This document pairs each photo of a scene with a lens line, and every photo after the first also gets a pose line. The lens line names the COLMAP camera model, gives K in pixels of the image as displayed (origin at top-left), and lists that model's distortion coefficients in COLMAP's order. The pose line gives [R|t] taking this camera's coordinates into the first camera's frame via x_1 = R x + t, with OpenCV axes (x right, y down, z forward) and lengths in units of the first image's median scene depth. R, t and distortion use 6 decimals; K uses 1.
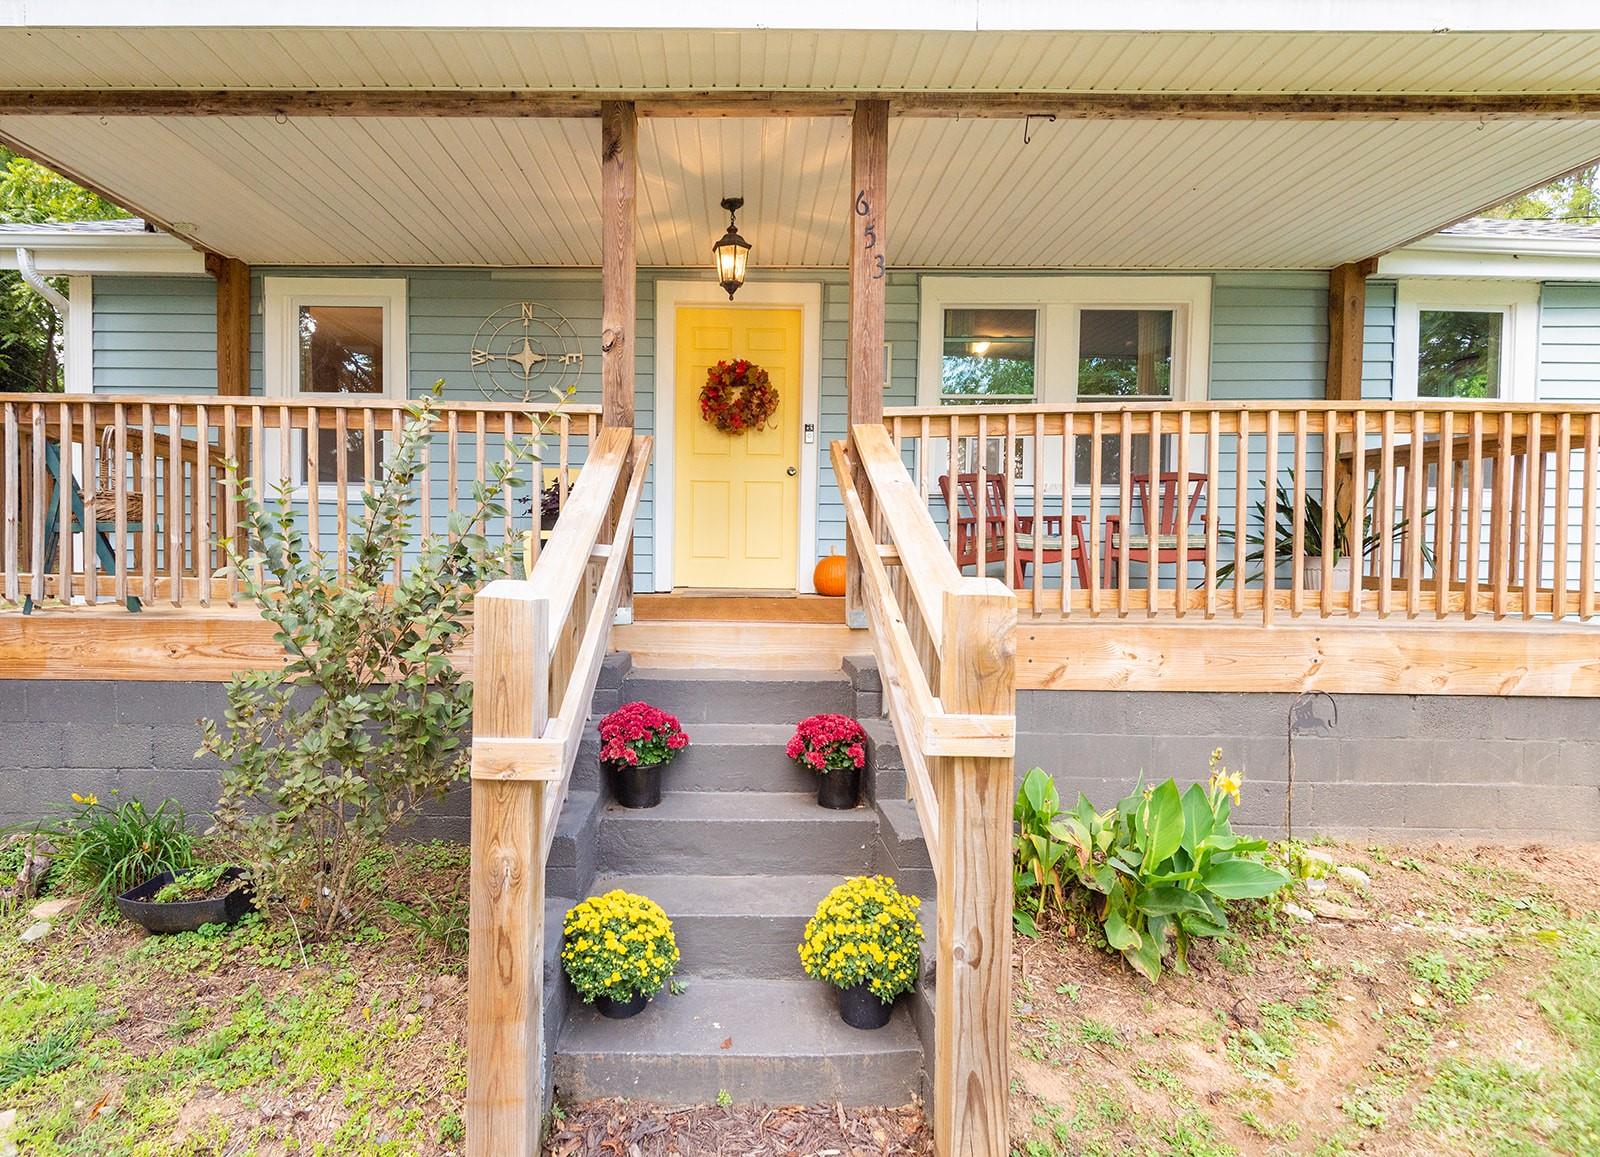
lens RADIAL K [[822.7, 0, 725.6], [0, 822.7, 573.8], [0, 0, 1]] dist [0.034579, -0.024813]
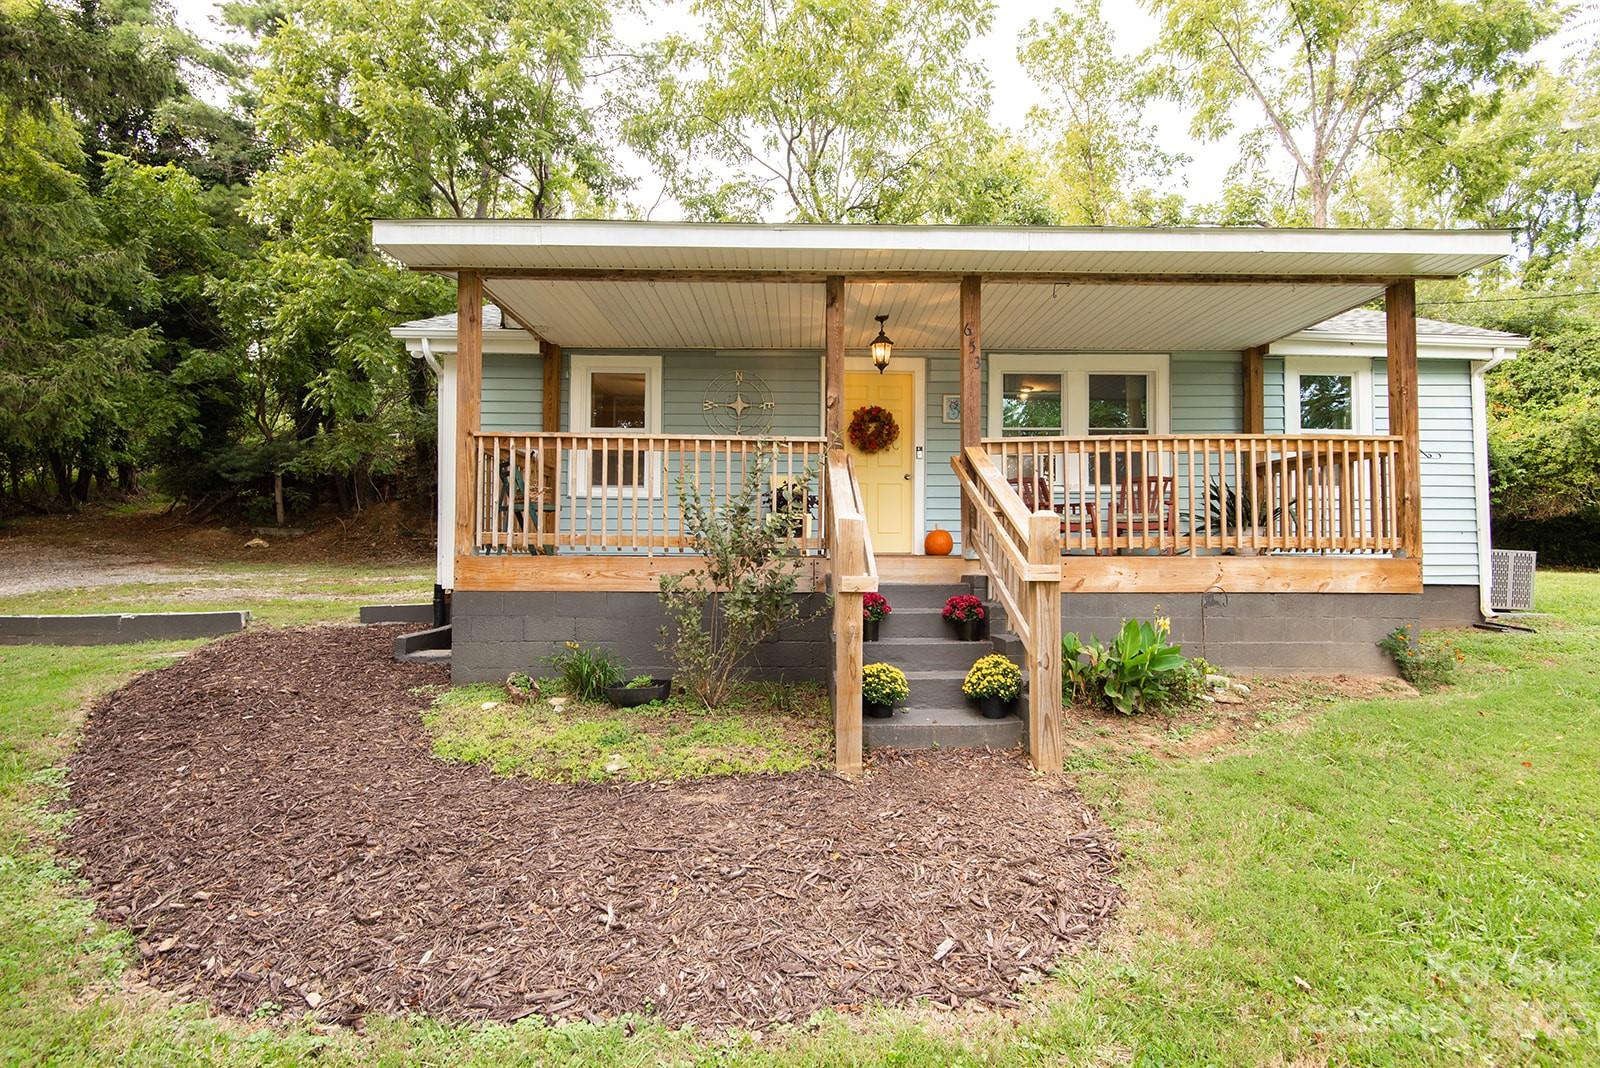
lens RADIAL K [[745.4, 0, 805.5], [0, 745.4, 534.1], [0, 0, 1]] dist [0.030506, -0.025073]
pose [[0.999632, -0.005683, 0.026519, -0.186651], [0.007295, 0.998105, -0.061097, 0.084011], [-0.026121, 0.061268, 0.997779, -0.483282]]
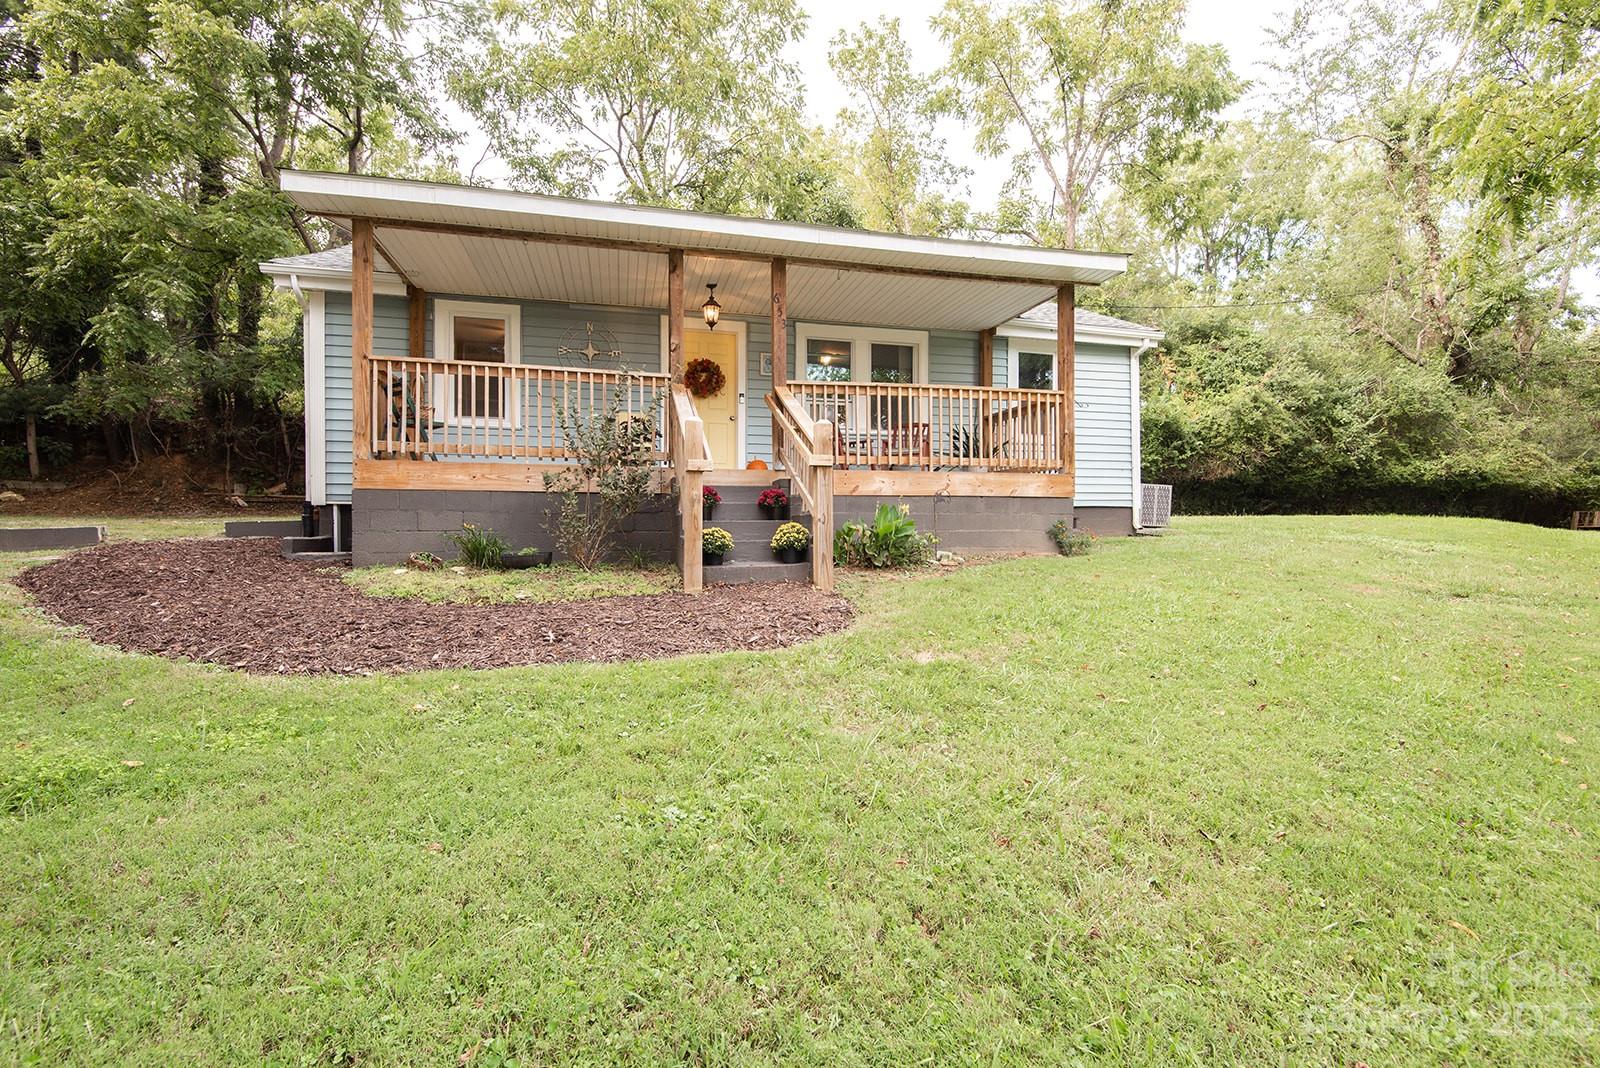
lens RADIAL K [[745.4, 0, 805.5], [0, 745.4, 534.1], [0, 0, 1]] dist [0.030506, -0.025073]
pose [[0.966040, -0.011952, 0.258116, -0.257850], [0.020293, 0.999354, -0.029675, 0.250468], [-0.257594, 0.033905, 0.965658, -0.887499]]
